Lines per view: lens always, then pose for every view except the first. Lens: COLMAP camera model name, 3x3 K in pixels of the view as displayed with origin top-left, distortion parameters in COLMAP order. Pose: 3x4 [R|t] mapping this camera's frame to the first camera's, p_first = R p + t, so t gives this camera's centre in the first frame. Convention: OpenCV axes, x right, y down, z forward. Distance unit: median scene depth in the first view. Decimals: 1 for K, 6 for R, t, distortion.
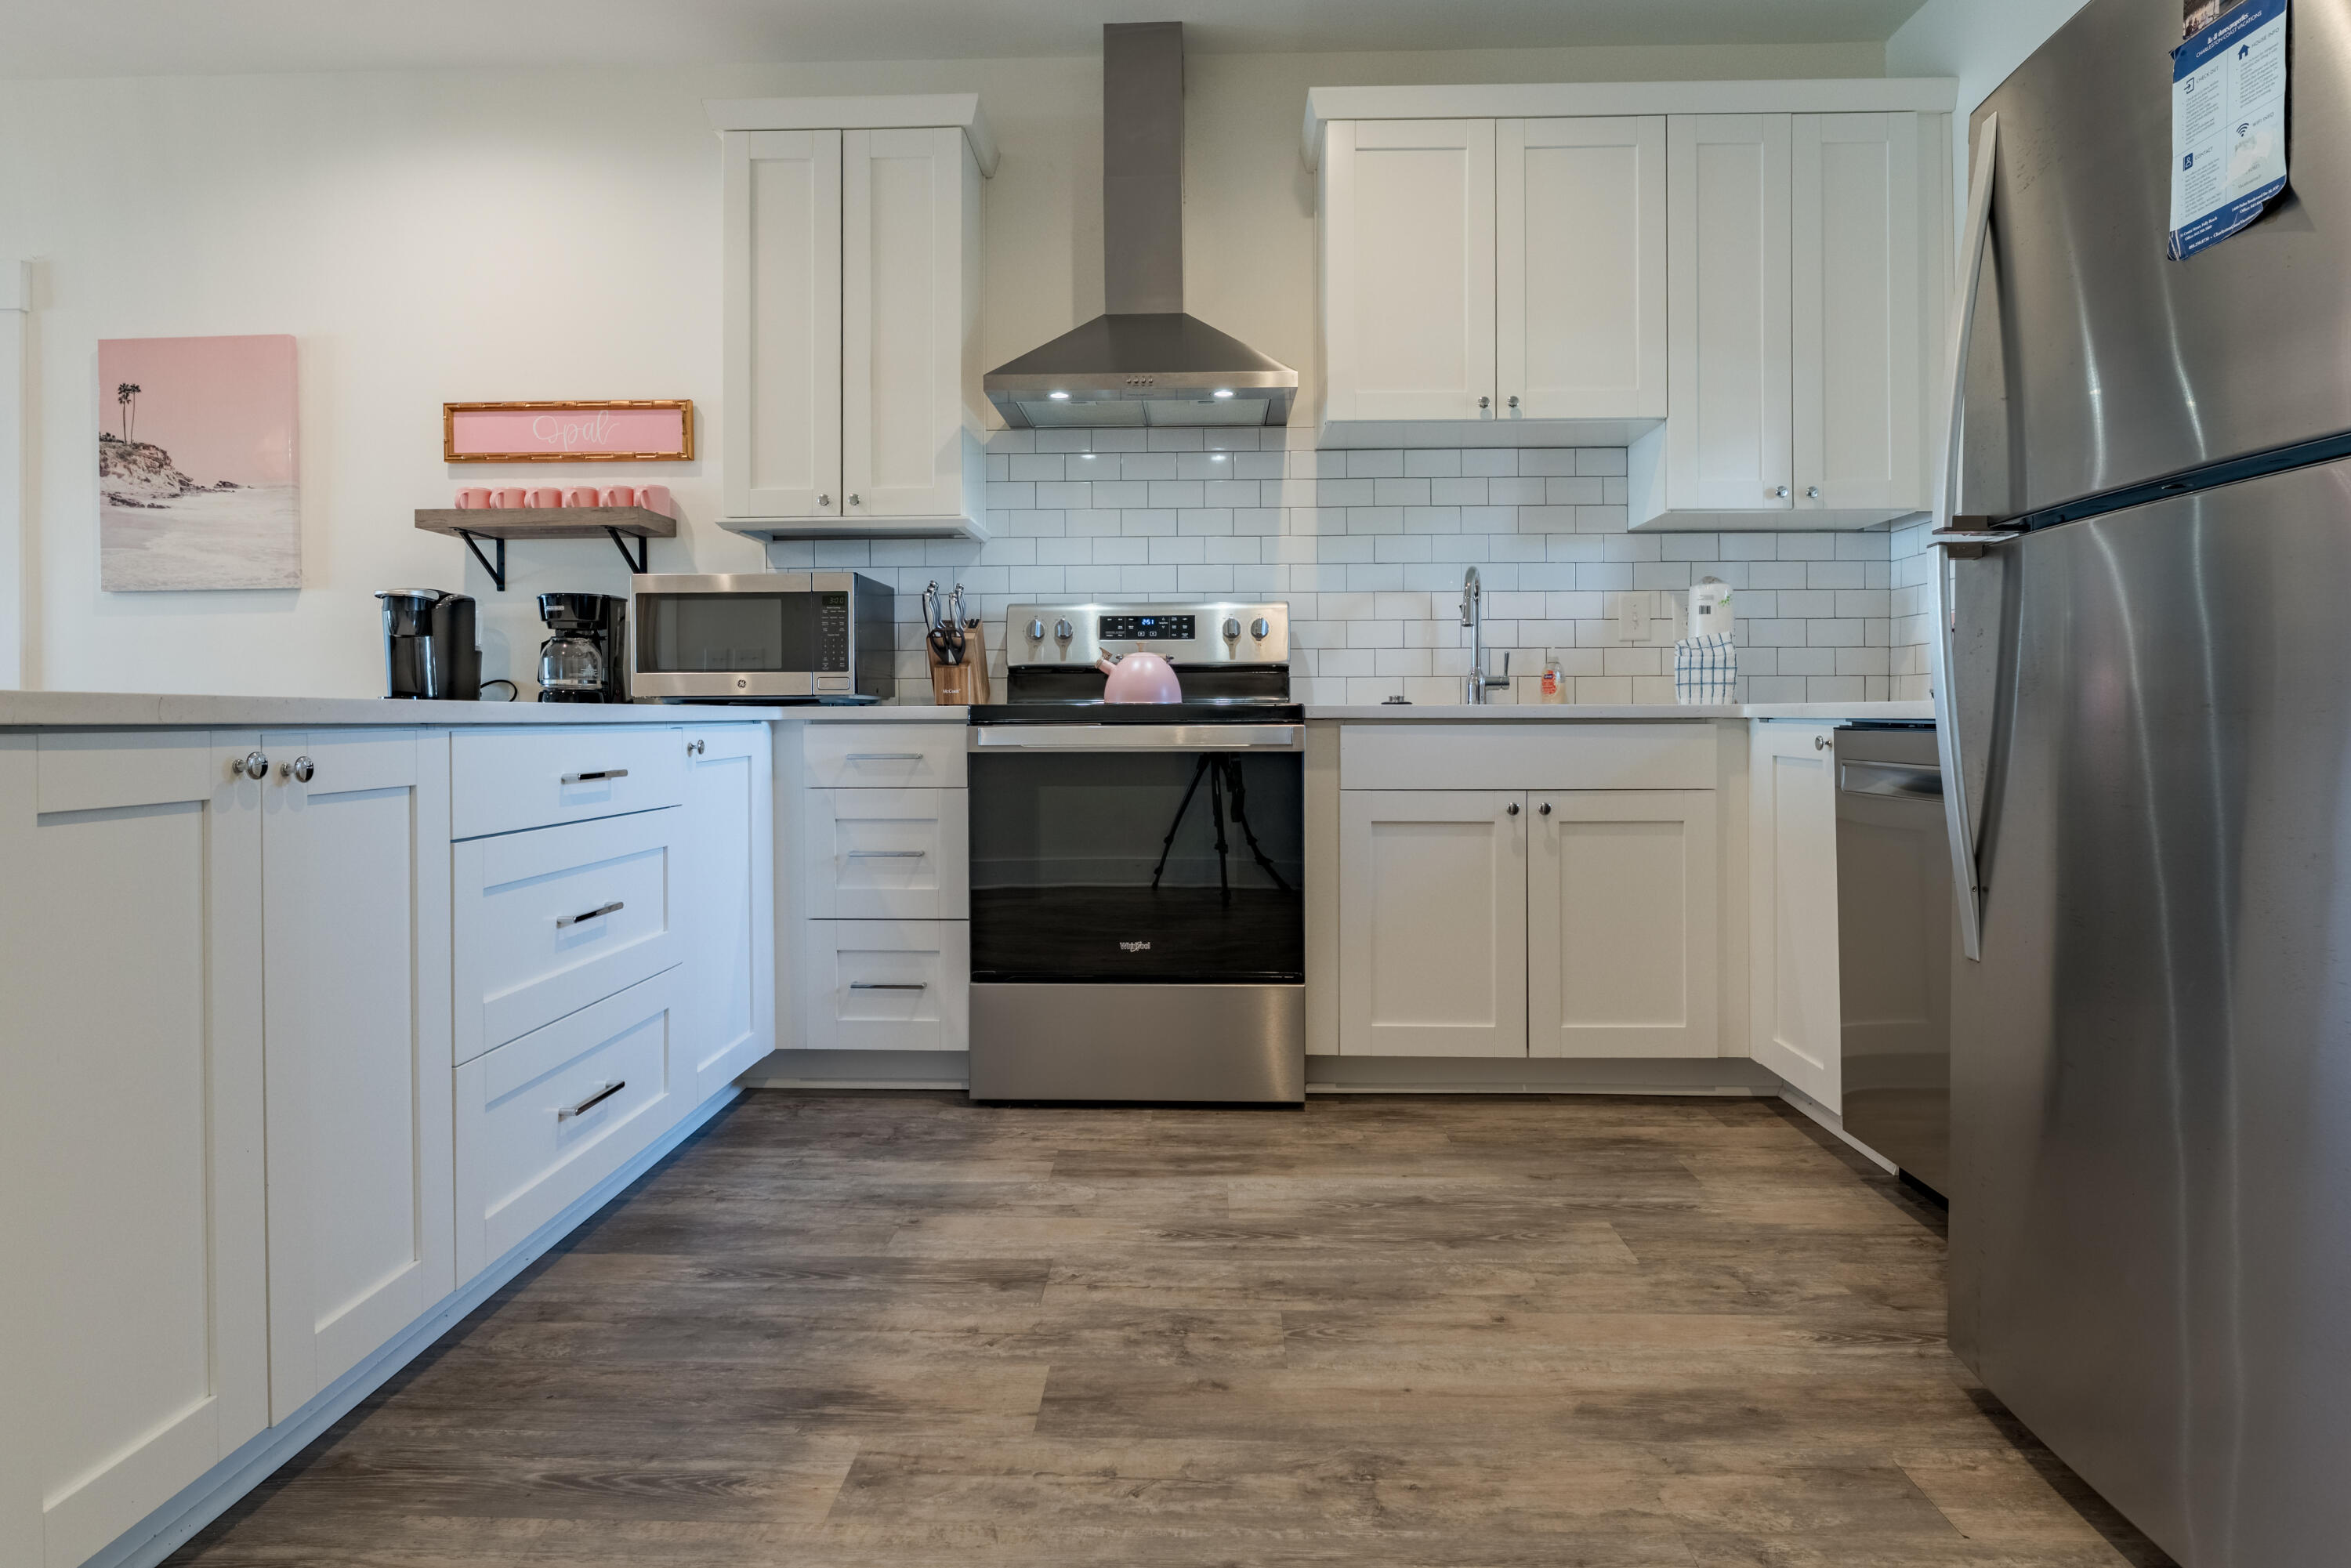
lens RADIAL K [[1328.2, 0, 1170.9], [0, 1328.2, 713.6], [0, 0, 1]] dist [-0.000883, -0.000557]
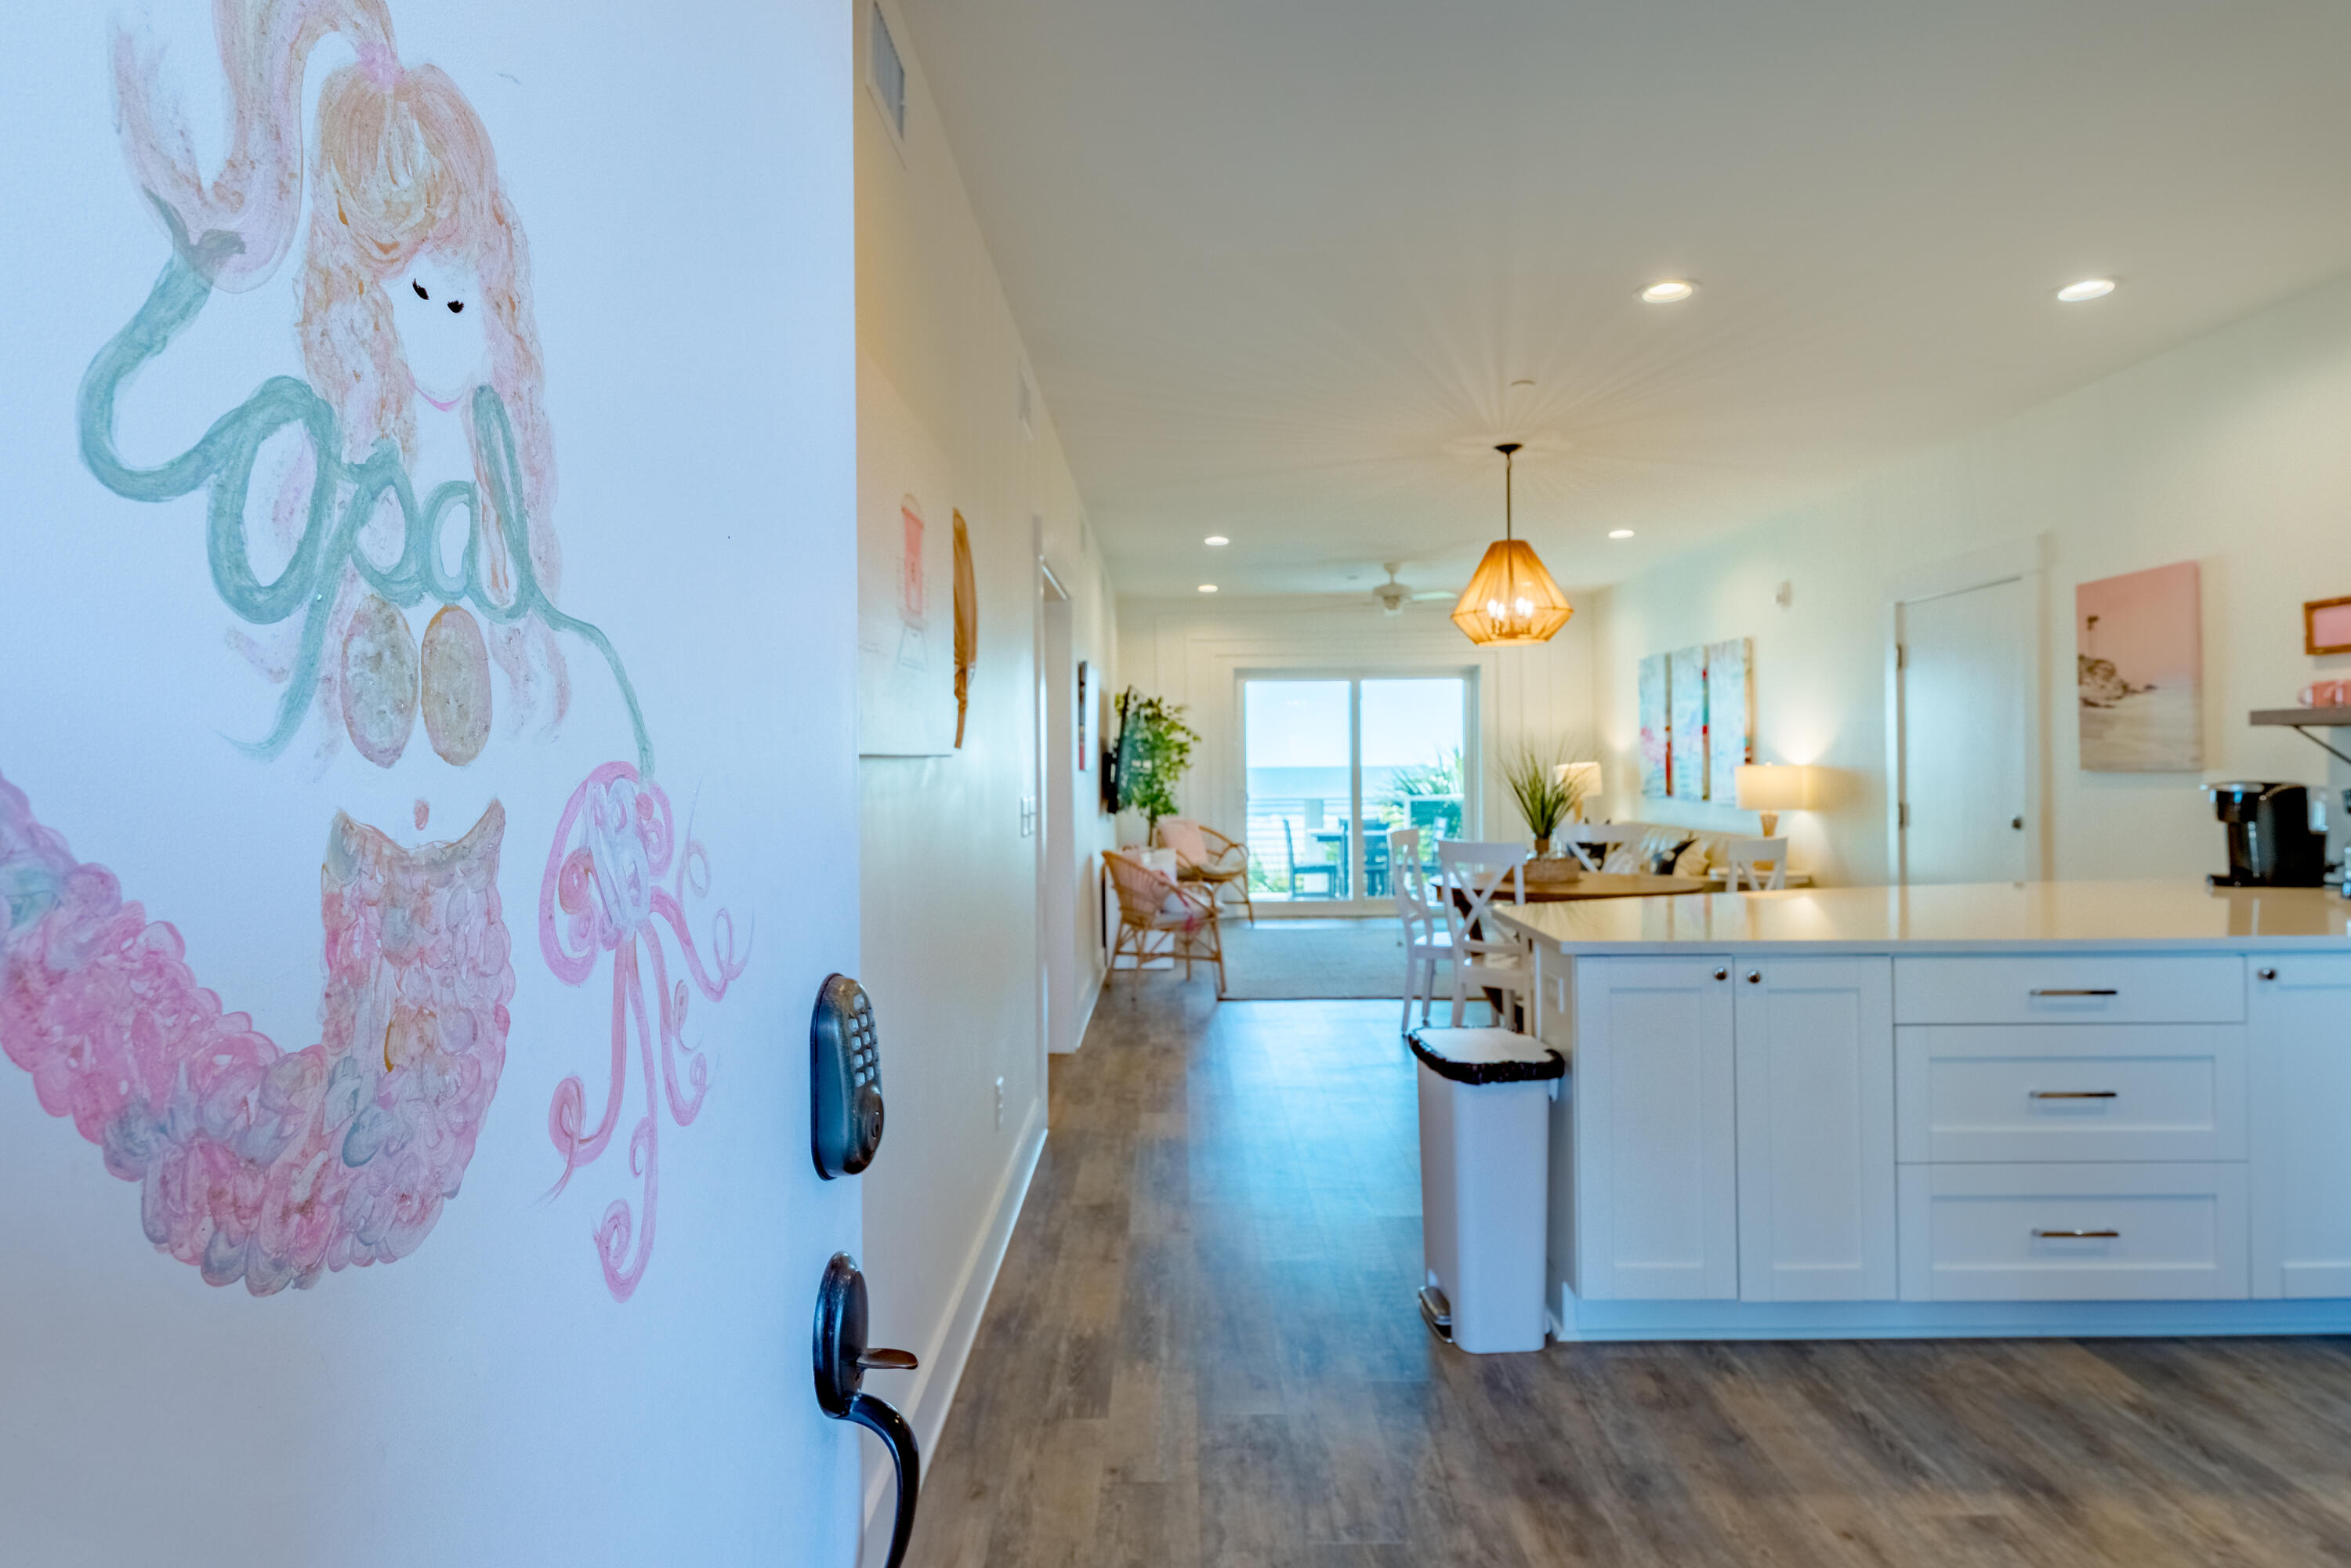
lens RADIAL K [[1282.5, 0, 1163.4], [0, 1282.5, 762.4], [0, 0, 1]] dist [0.002157, 0.001102]
pose [[0.027988, 0.000834, -0.999608, 0.819988], [0.010869, 0.999940, 0.001138, -0.192716], [0.999549, -0.010896, 0.027978, 0.049939]]
